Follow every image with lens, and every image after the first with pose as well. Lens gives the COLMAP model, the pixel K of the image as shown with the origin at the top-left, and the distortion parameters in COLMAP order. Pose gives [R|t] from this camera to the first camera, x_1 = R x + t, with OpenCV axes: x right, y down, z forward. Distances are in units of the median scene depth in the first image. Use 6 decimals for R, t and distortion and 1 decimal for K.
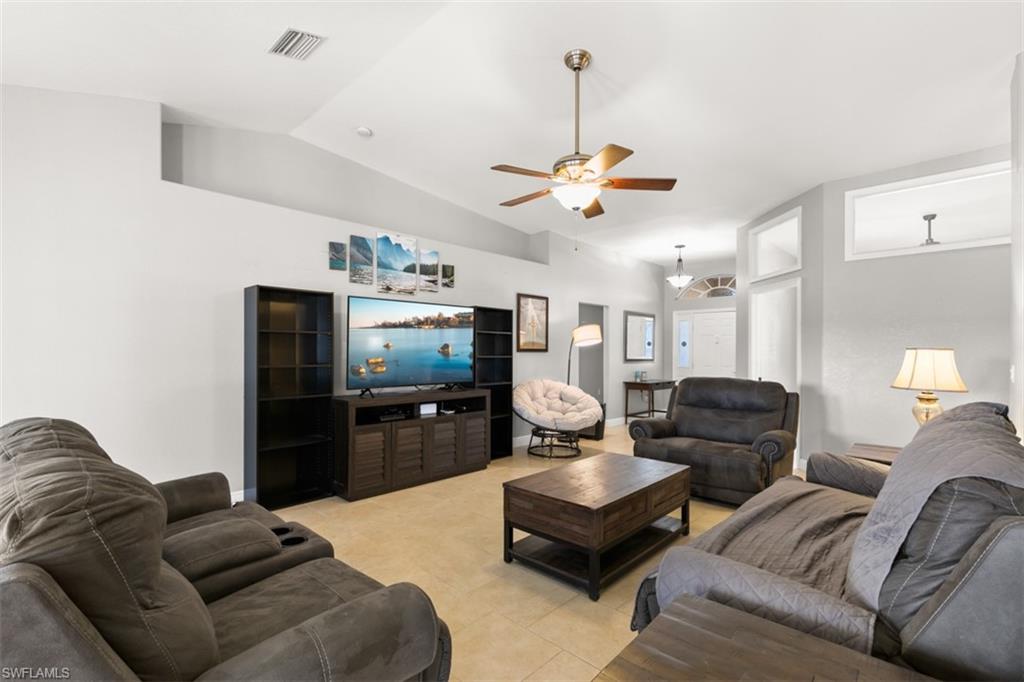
lens RADIAL K [[461.8, 0, 512.3], [0, 461.8, 353.9], [0, 0, 1]] dist [0.006835, -0.000052]
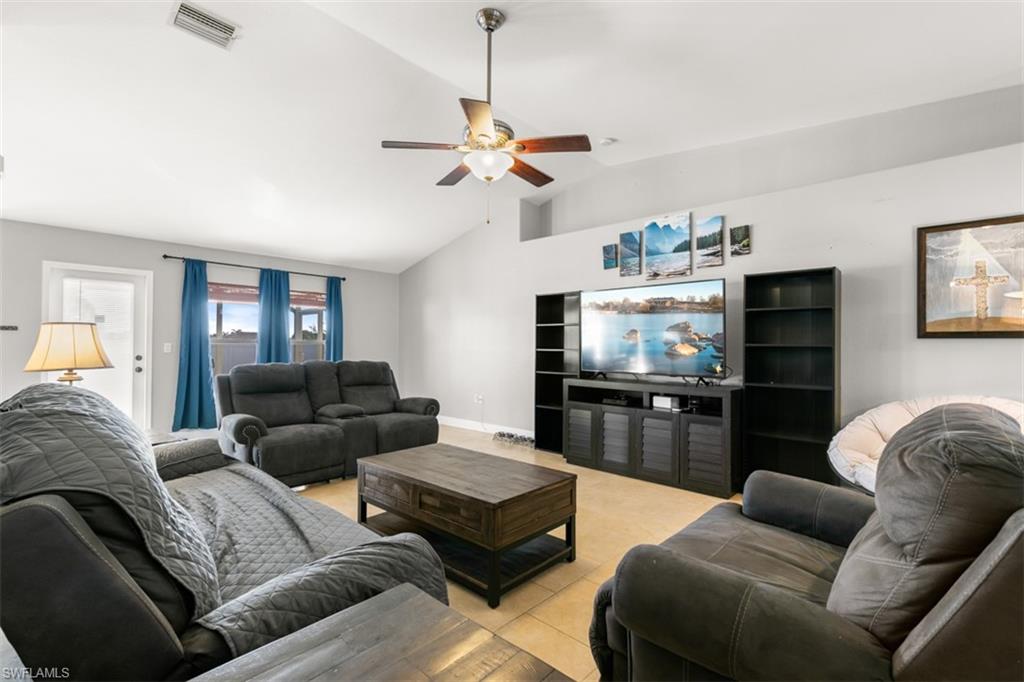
lens RADIAL K [[462.6, 0, 512.0], [0, 462.6, 341.0], [0, 0, 1]] dist [0.001010, -0.000122]
pose [[0.009761, -0.002585, -0.999949, 0.702848], [-0.001105, 0.999996, -0.002595, 0.002487], [0.999952, 0.001130, 0.009758, 0.676642]]
